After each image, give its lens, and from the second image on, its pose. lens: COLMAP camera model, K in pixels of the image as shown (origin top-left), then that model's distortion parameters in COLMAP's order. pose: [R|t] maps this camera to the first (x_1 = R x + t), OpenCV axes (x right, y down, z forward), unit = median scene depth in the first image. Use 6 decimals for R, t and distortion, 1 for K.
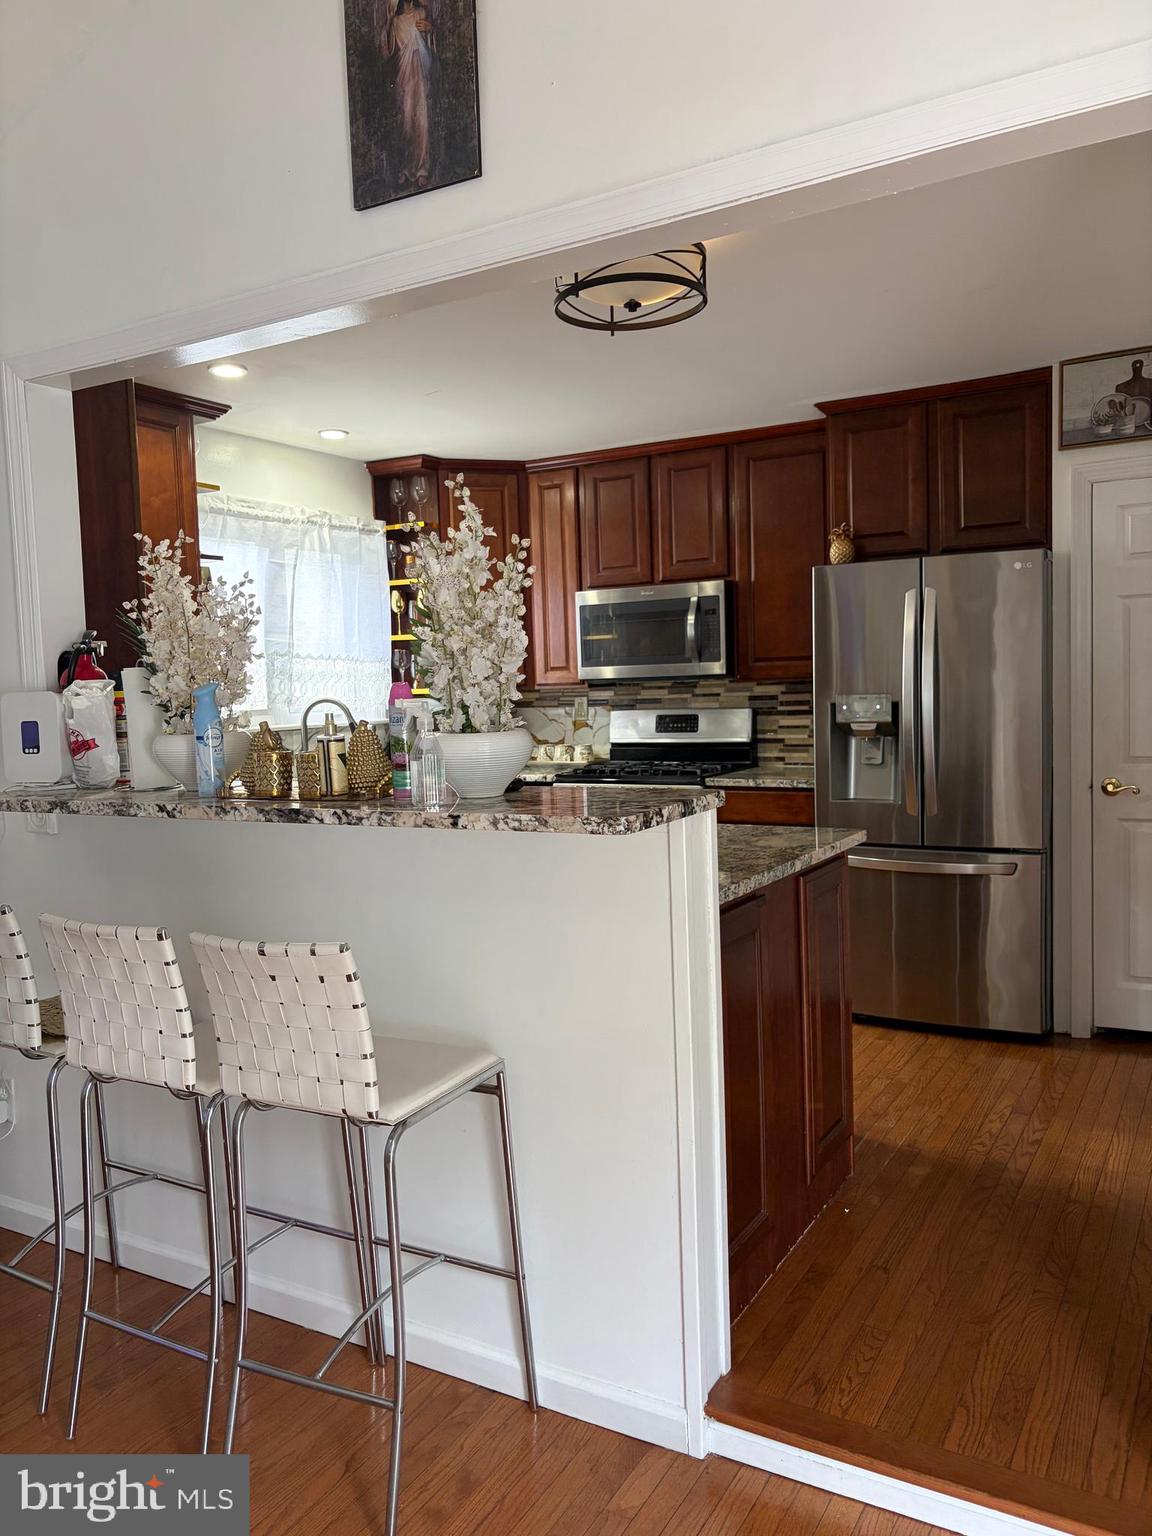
lens RADIAL K [[1167.0, 0, 571.4], [0, 1167.0, 772.4], [0, 0, 1]] dist [0.049047, -0.059969]
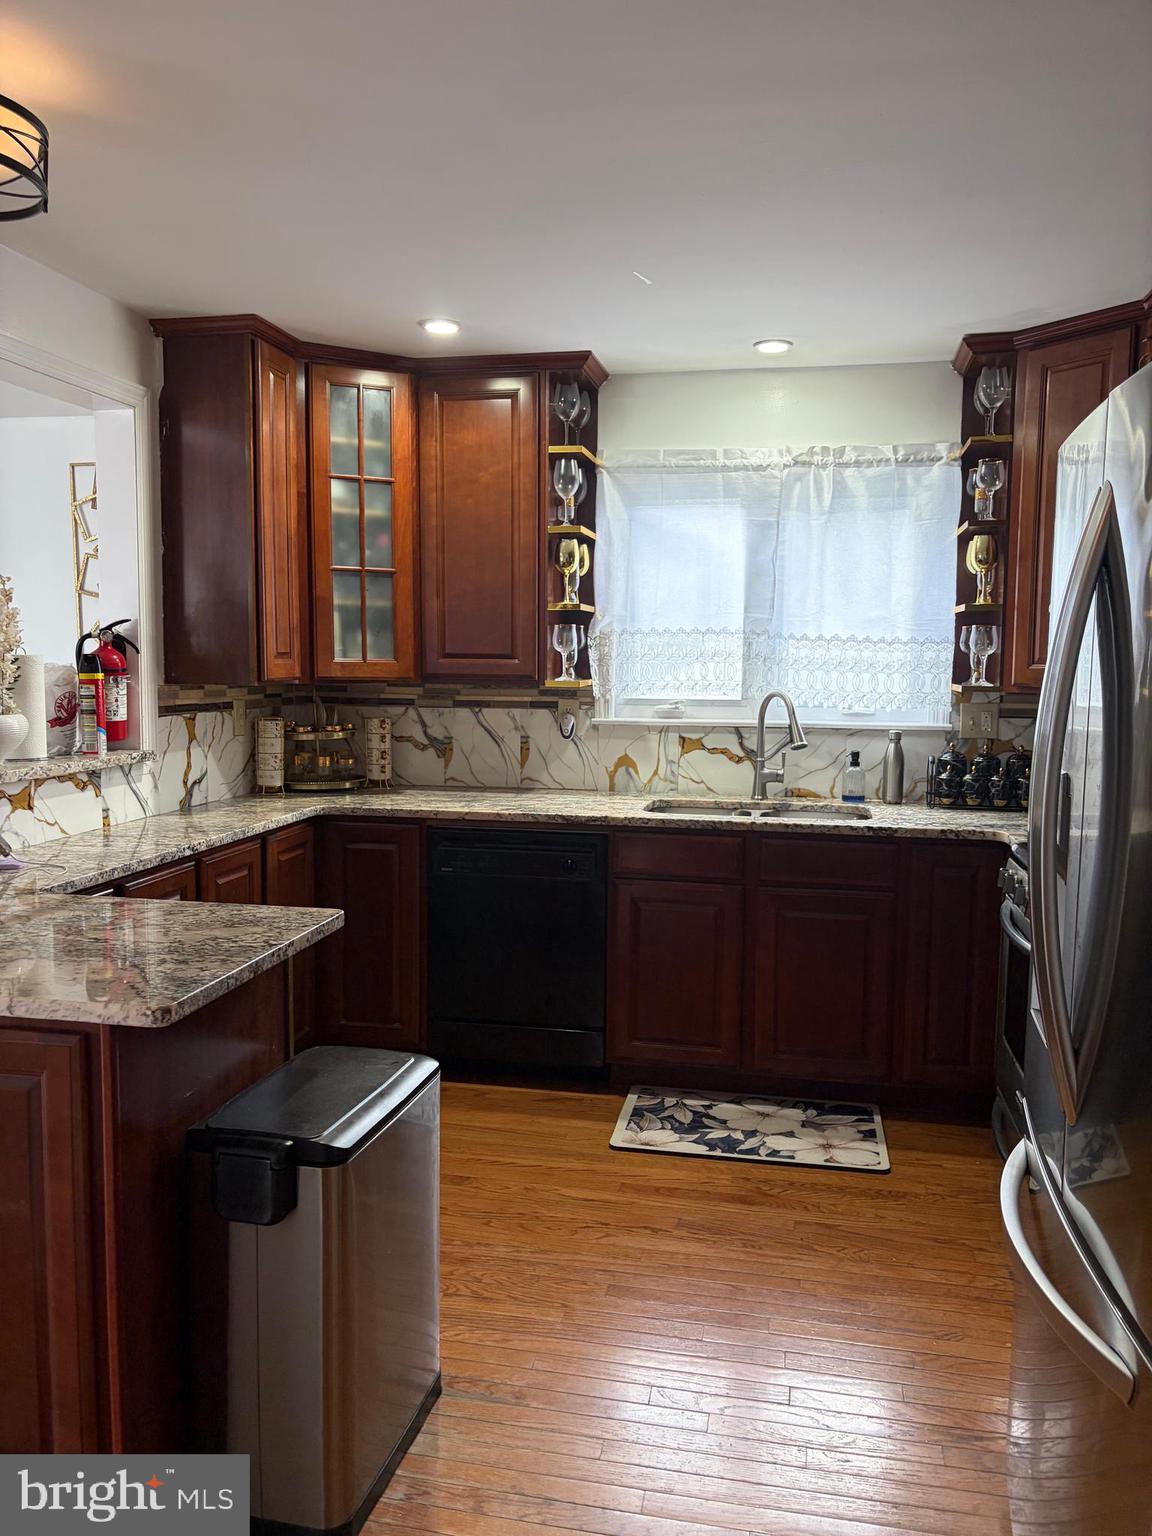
lens RADIAL K [[1176.6, 0, 575.8], [0, 1176.6, 762.2], [0, 0, 1]] dist [0.112444, -0.225345]
pose [[0.332524, 0.118658, -0.935600, 0.448500], [-0.092650, 0.991365, 0.092802, -0.070561], [0.938533, 0.055824, 0.340646, 0.555683]]
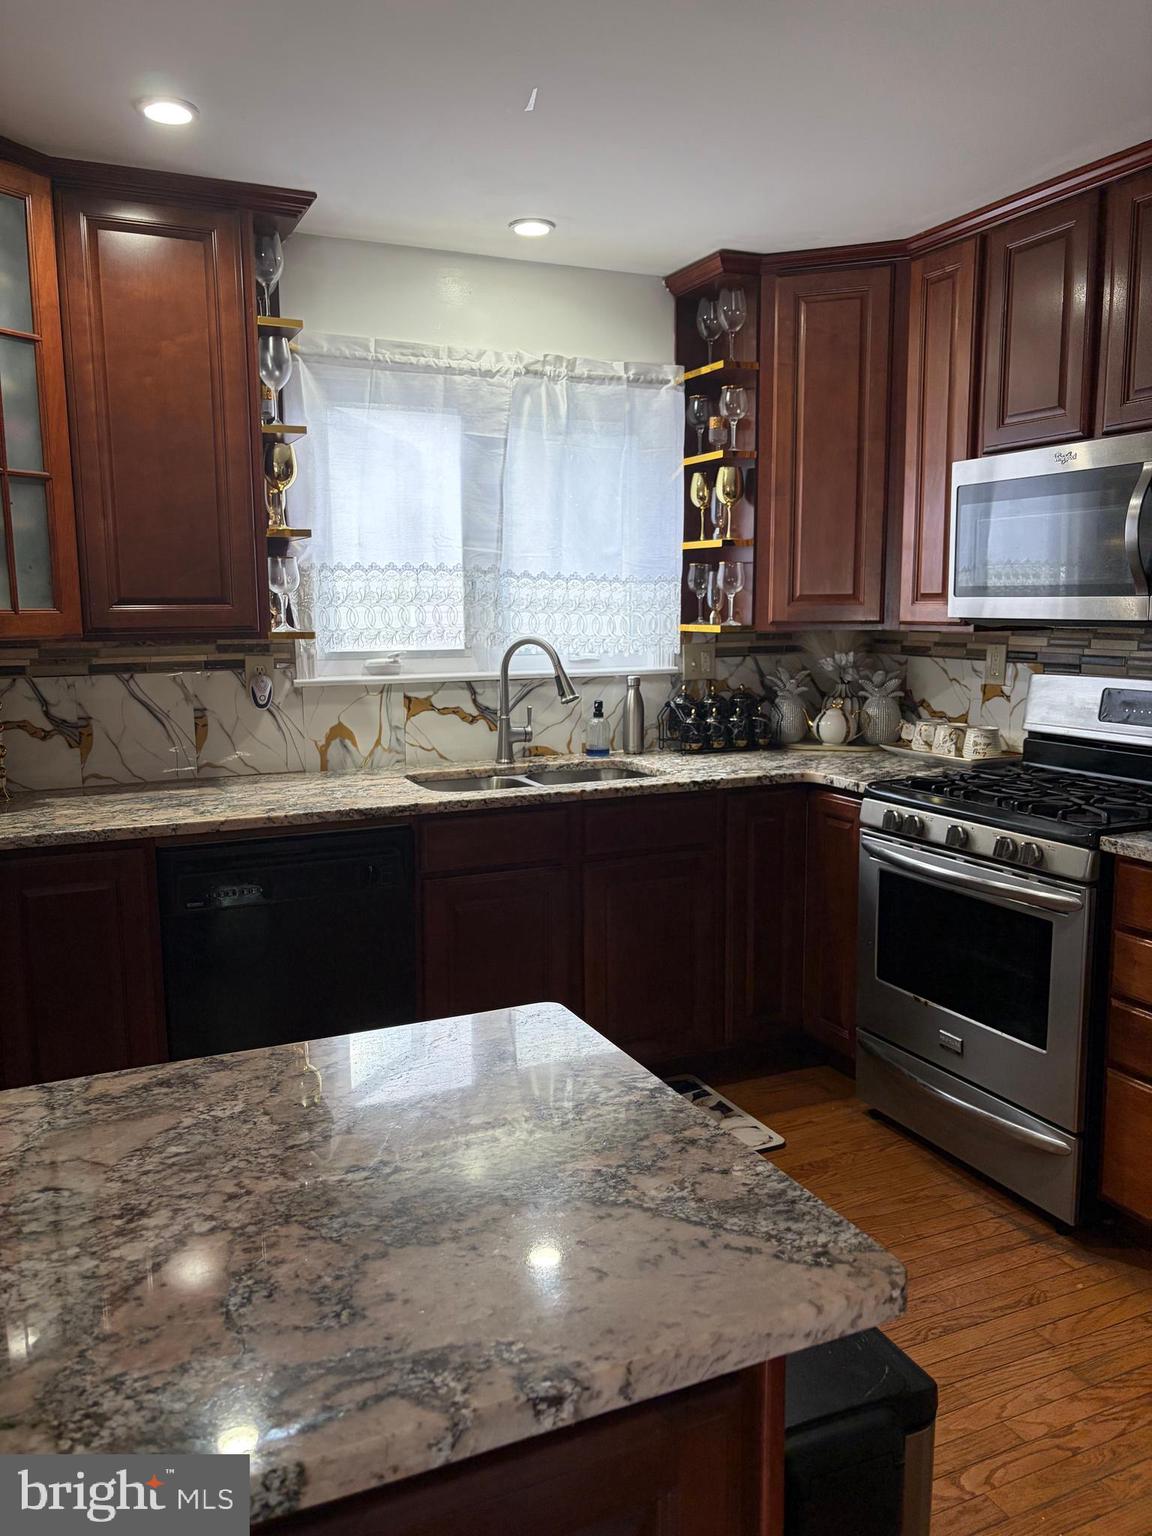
lens RADIAL K [[1175.7, 0, 575.9], [0, 1175.7, 757.2], [0, 0, 1]] dist [0.040884, -0.053411]
pose [[0.821320, 0.100026, -0.561630, 0.184855], [-0.061520, 0.994297, 0.087118, -0.050376], [0.567141, -0.037001, 0.822789, 0.412925]]
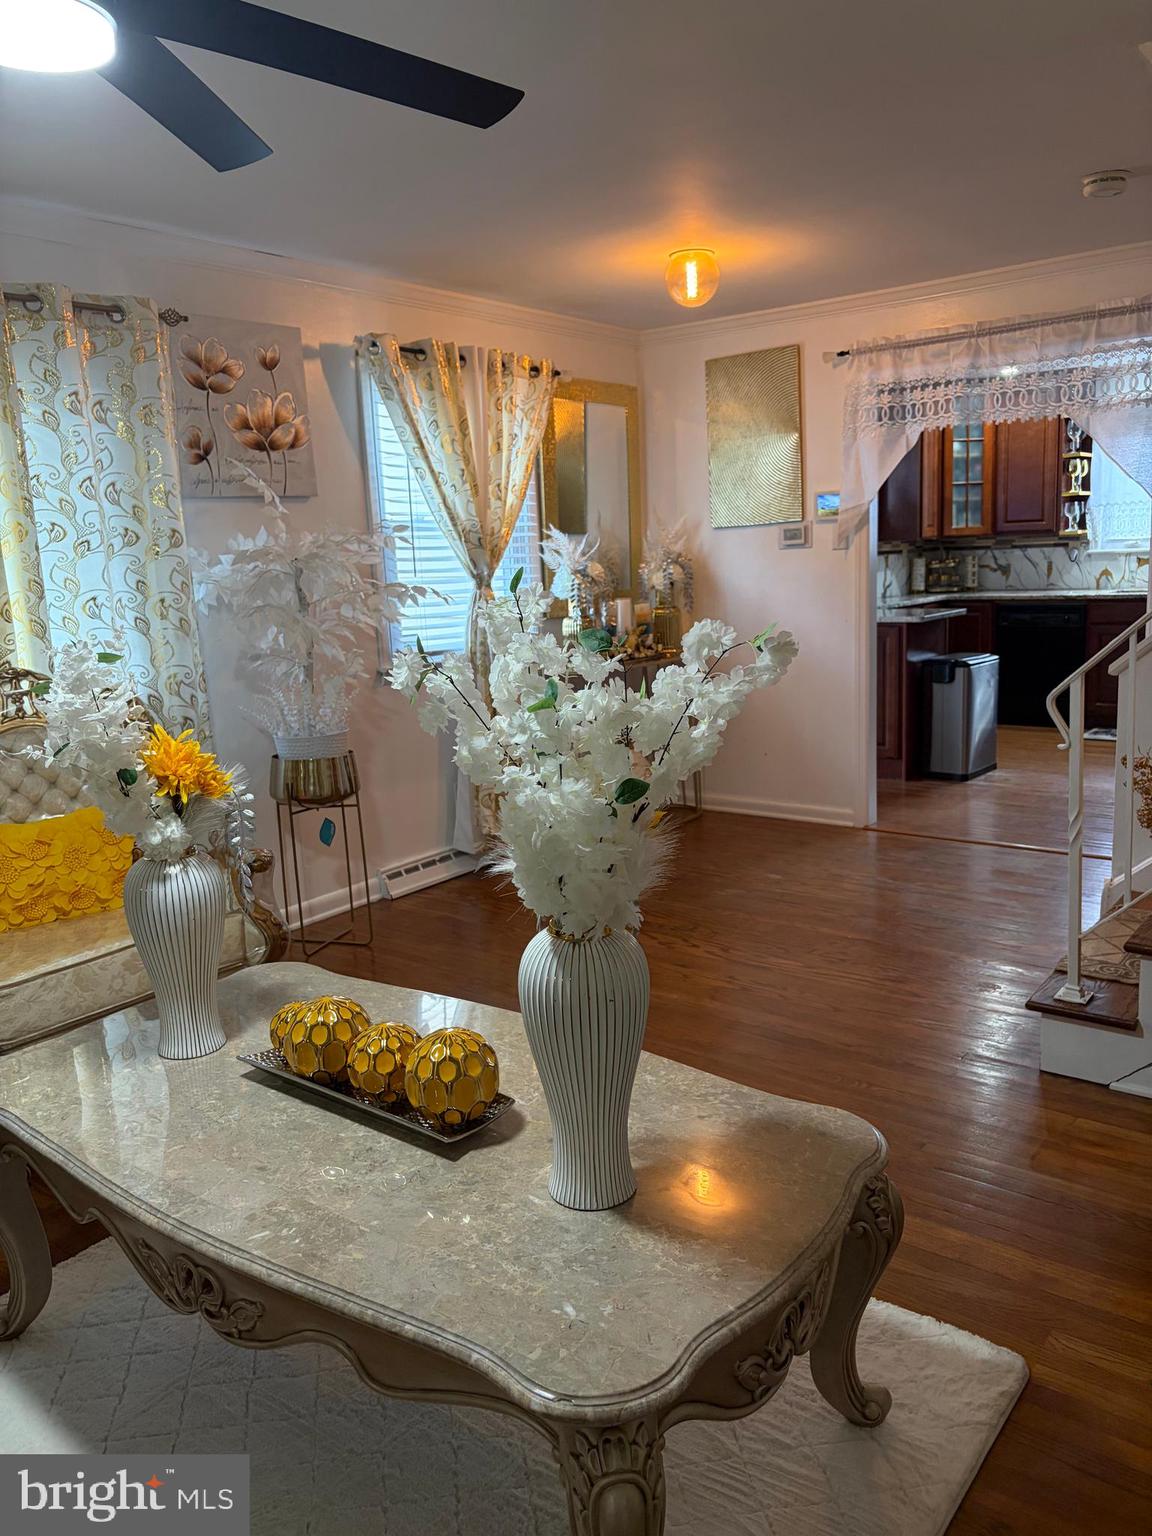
lens RADIAL K [[1174.8, 0, 583.9], [0, 1174.8, 760.9], [0, 0, 1]] dist [0.047574, -0.062796]
pose [[-0.116237, 0.210873, -0.970578, 1.309634], [-0.033081, 0.975838, 0.215978, -0.070996], [0.992670, 0.057212, -0.106452, 0.369007]]
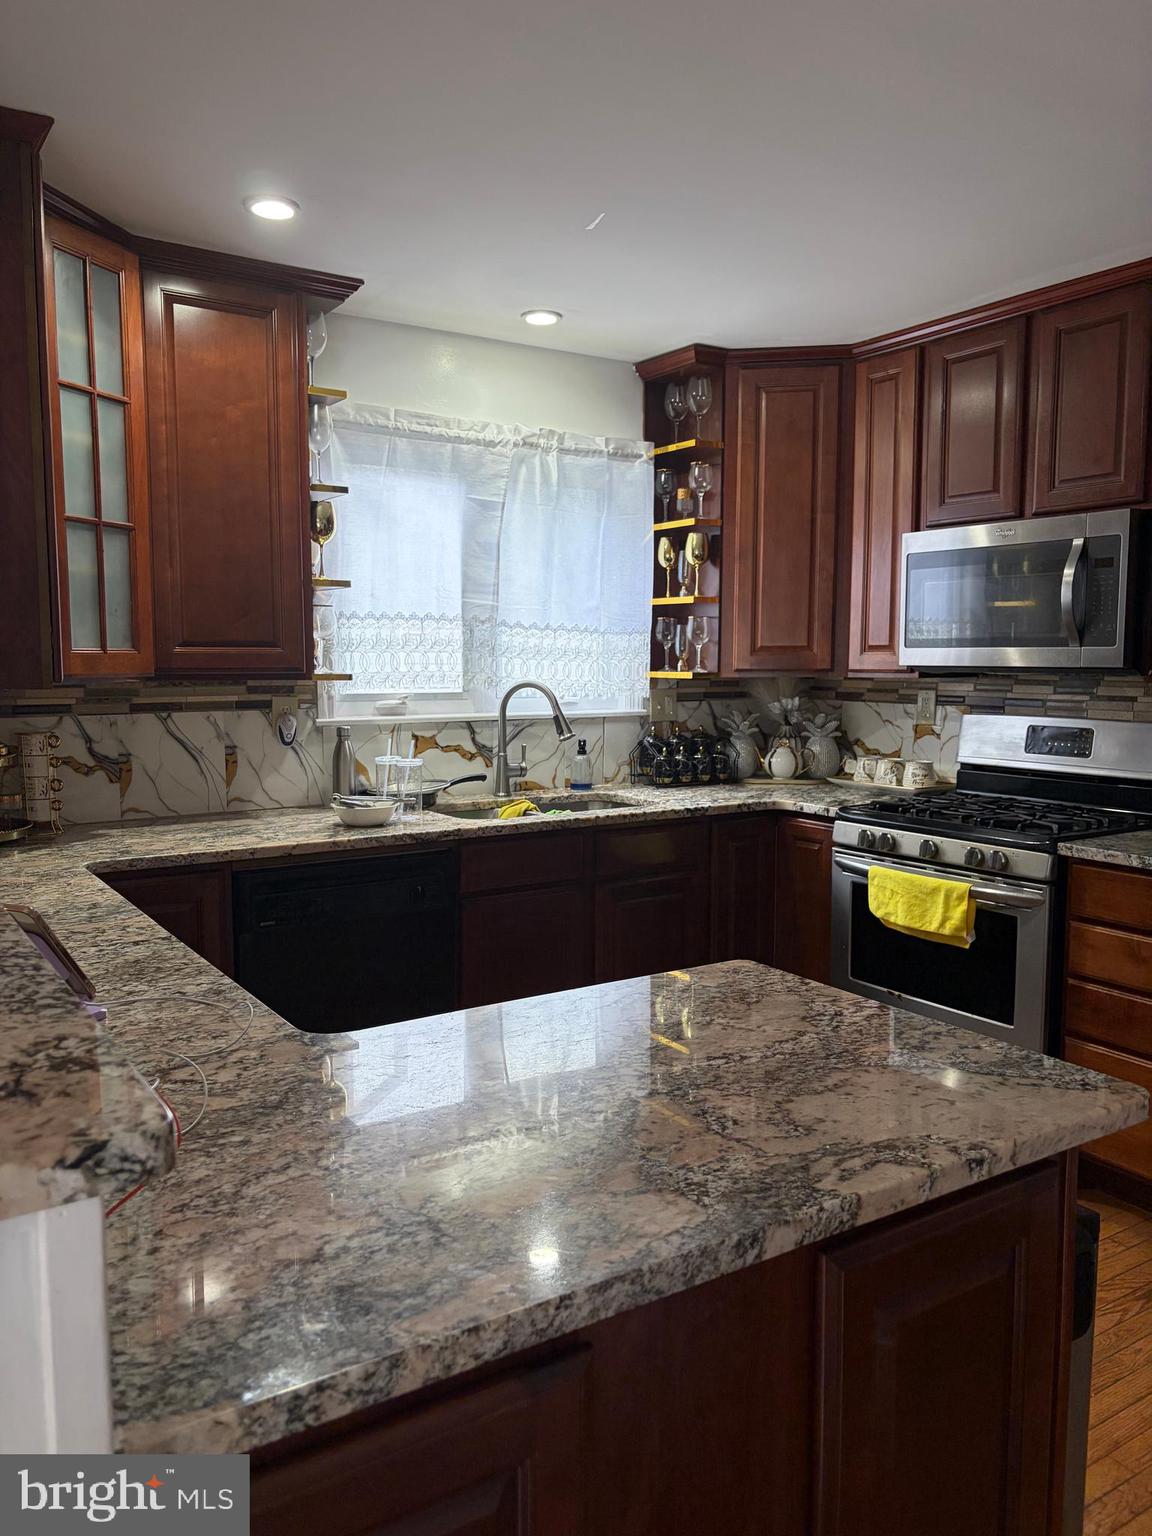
lens RADIAL K [[1174.8, 0, 583.9], [0, 1174.8, 760.9], [0, 0, 1]] dist [0.047574, -0.062796]
pose [[0.899512, 0.070919, -0.431102, 0.136090], [-0.062833, 0.997479, 0.032989, -0.036088], [0.432354, -0.002586, 0.901700, 0.310055]]
